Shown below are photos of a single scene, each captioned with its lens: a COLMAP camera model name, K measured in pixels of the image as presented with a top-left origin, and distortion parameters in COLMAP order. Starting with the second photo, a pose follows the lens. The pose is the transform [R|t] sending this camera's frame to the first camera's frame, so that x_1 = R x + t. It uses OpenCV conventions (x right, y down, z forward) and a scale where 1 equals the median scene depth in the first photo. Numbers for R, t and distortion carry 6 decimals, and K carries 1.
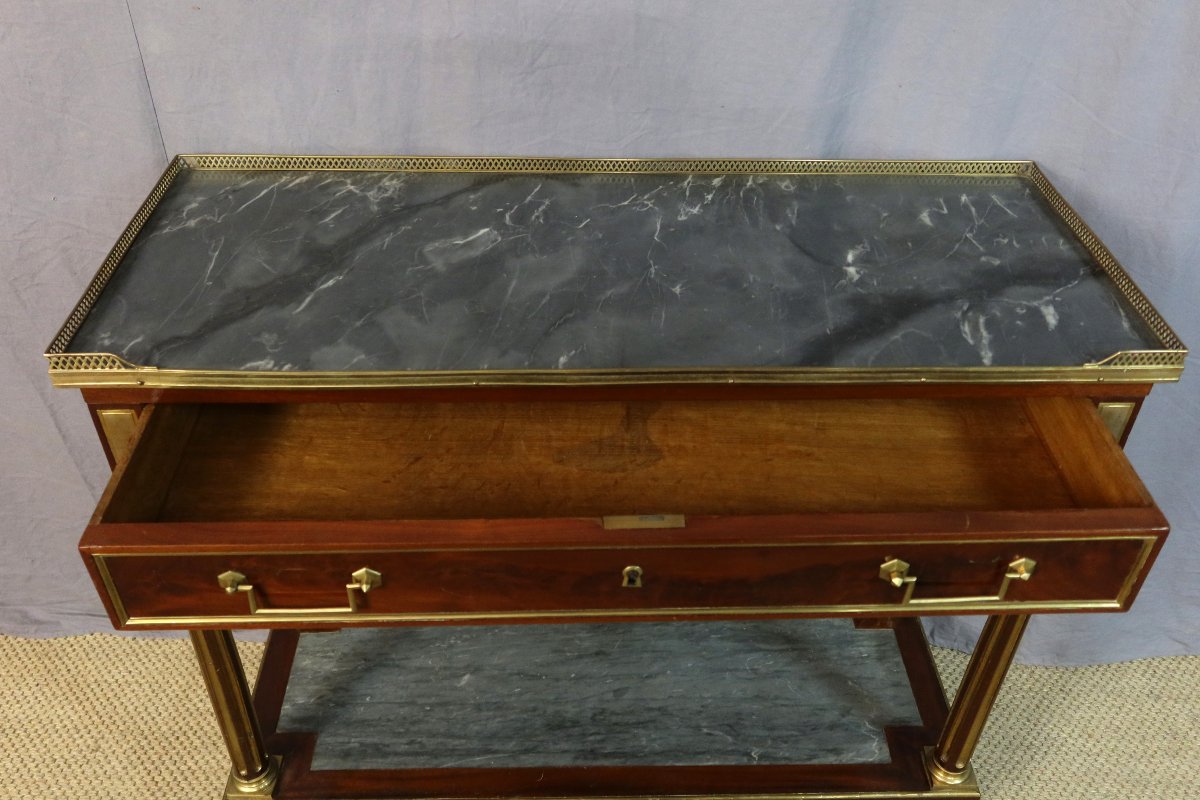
lens RADIAL K [[1048.5, 0, 600.4], [0, 1048.5, 390.9], [0, 0, 1]] dist [0.000127, -0.005147]
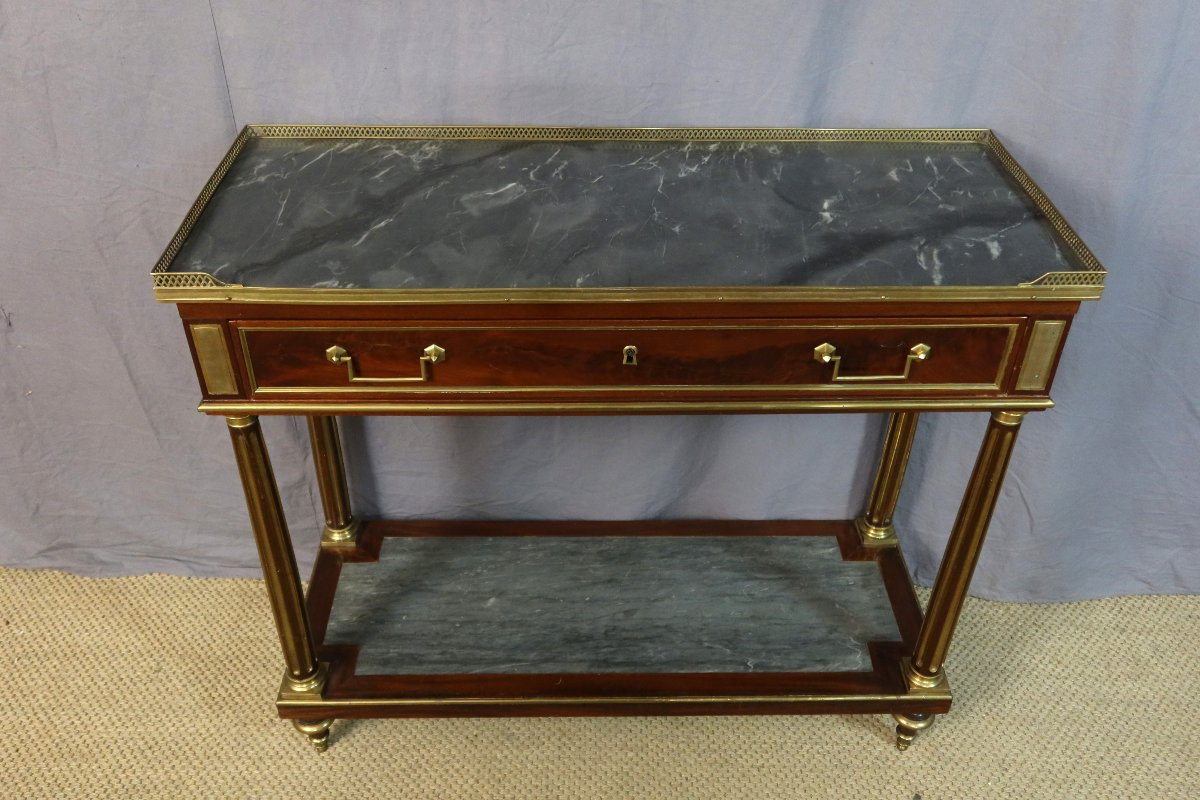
lens RADIAL K [[1048.5, 0, 601.2], [0, 1048.5, 391.3], [0, 0, 1]] dist [0.000127, -0.005147]
pose [[0.999928, -0.001003, -0.011946, 0.001775], [0.000734, 0.999746, -0.022503, 0.081189], [0.011965, 0.022493, 0.999675, -0.125087]]
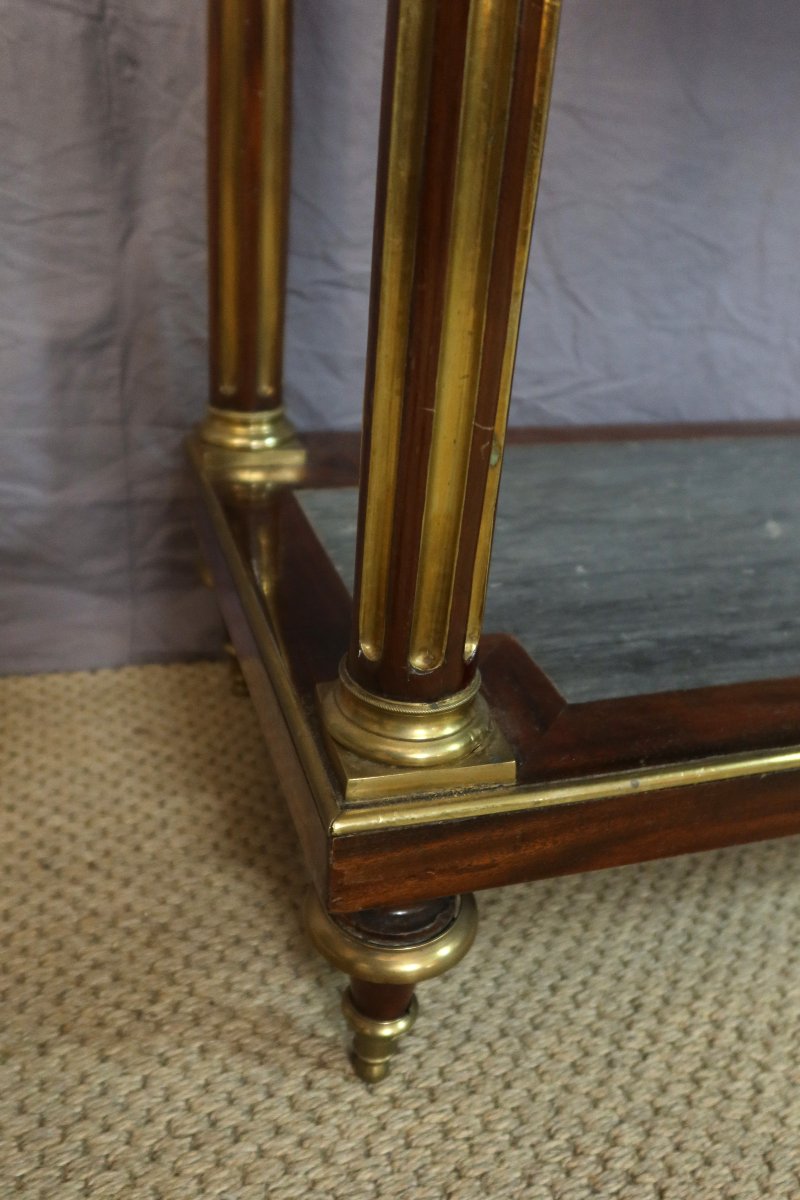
lens RADIAL K [[1048.5, 0, 407.2], [0, 1048.5, 592.7], [0, 0, 1]] dist [0.000127, -0.005147]
pose [[0.959299, -0.082643, 0.270027, -0.385095], [0.131518, 0.976934, -0.168237, 0.365551], [-0.249895, 0.196904, 0.948041, 0.714062]]
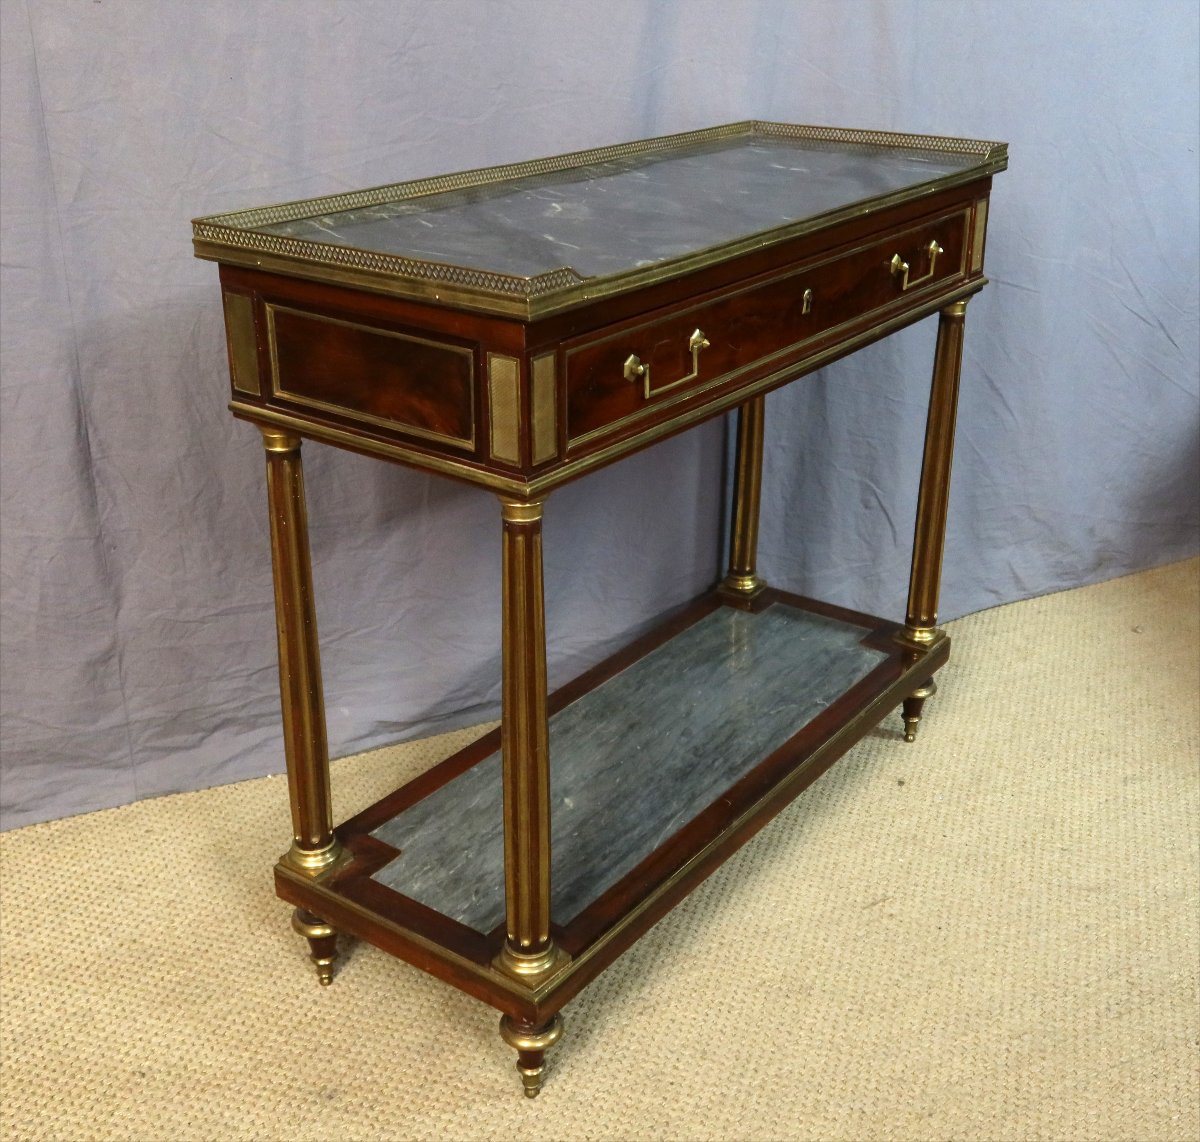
lens RADIAL K [[1466.6, 0, 667.7], [0, 1466.6, 566.9], [0, 0, 1]] dist [0.006161, 0.000000]
pose [[0.583022, -0.335936, 0.739752, -0.944473], [0.493345, 0.869812, 0.006178, 0.151089], [-0.645520, 0.361351, 0.672852, 0.091769]]
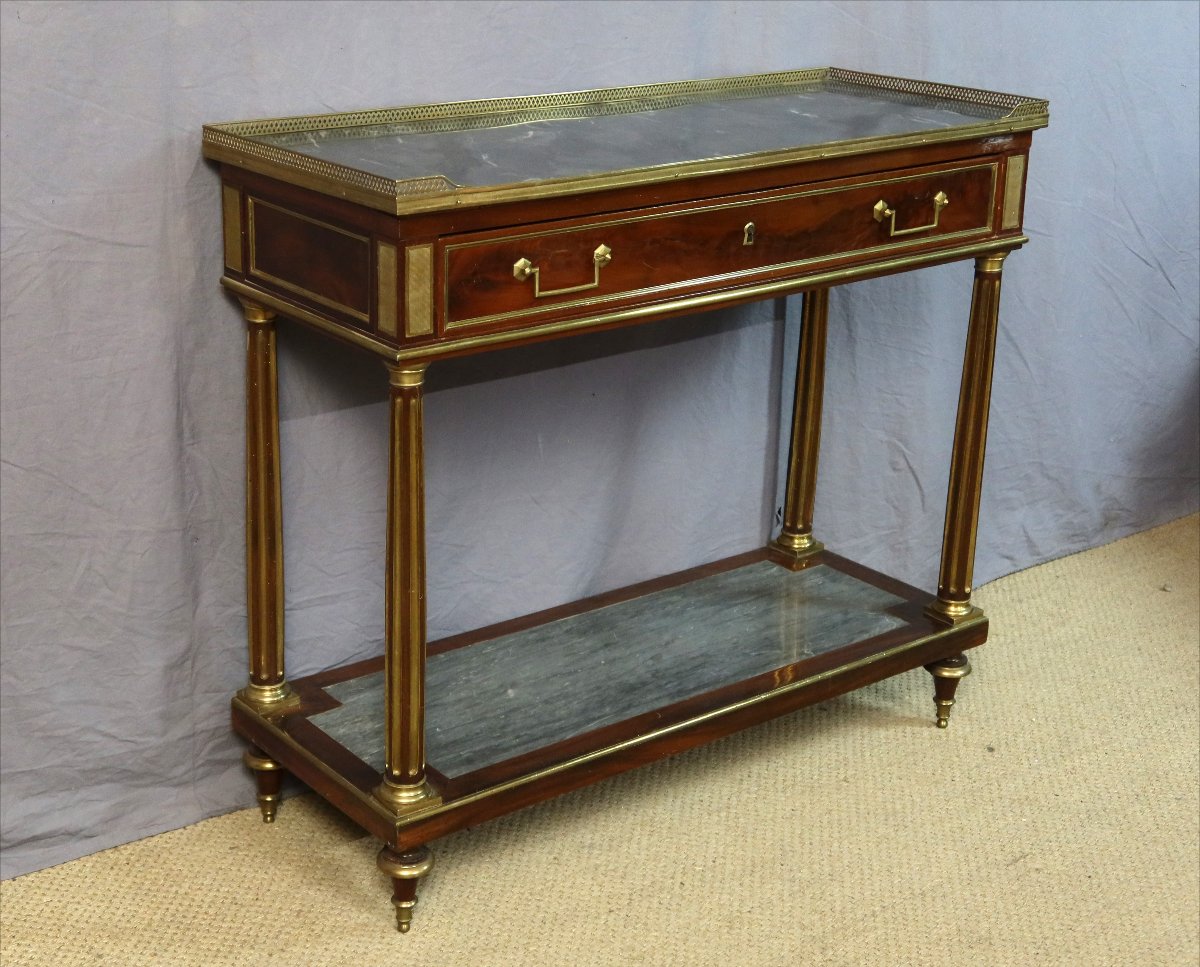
lens RADIAL K [[1952.6, 0, 523.7], [0, 1952.6, 464.3], [0, 0, 1]] dist [-0.008200, 0.000000]
pose [[0.815354, -0.195673, 0.544895, -1.038102], [0.354736, 0.912646, -0.203077, 0.463384], [-0.457560, 0.358873, 0.813541, -0.438511]]
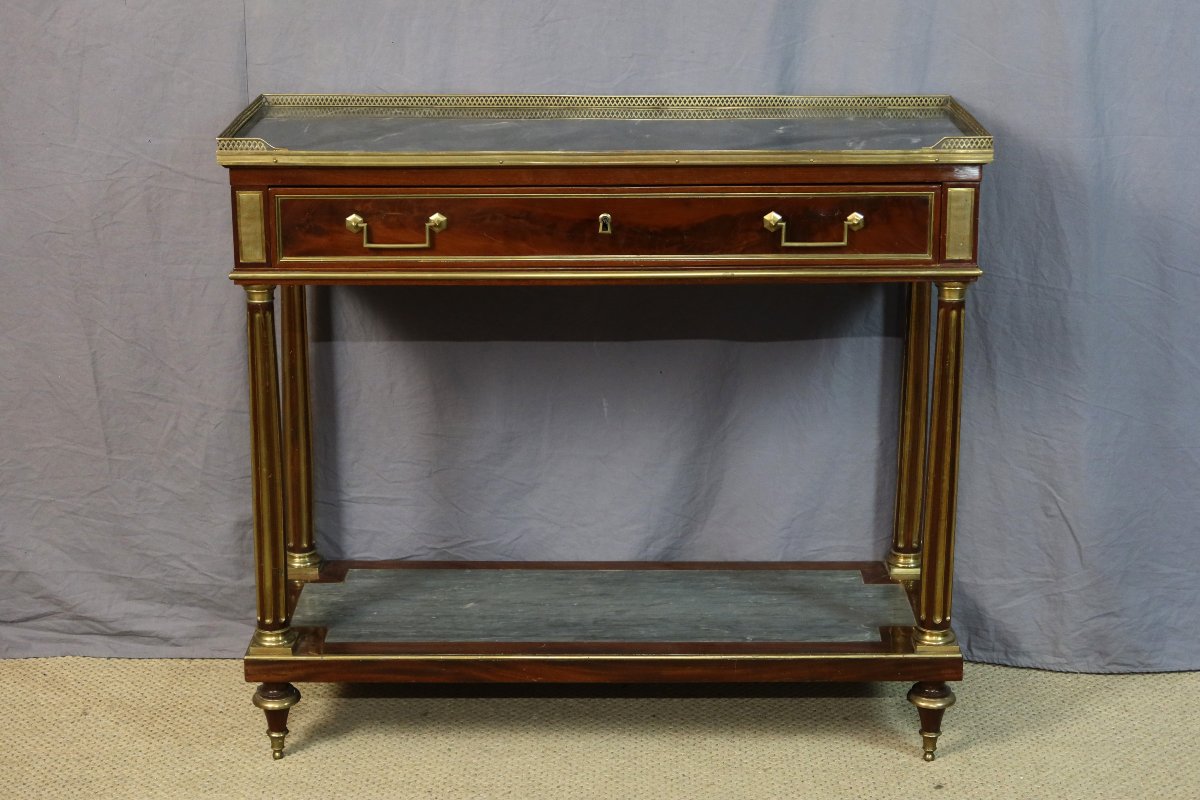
lens RADIAL K [[2277.7, 0, 615.2], [0, 2277.7, 367.8], [0, 0, 1]] dist [-0.010400, 0.000000]
pose [[0.999435, -0.012214, -0.031321, 0.088287], [-0.000772, 0.923088, -0.384589, 0.963811], [0.033610, 0.384395, 0.922557, -1.180839]]
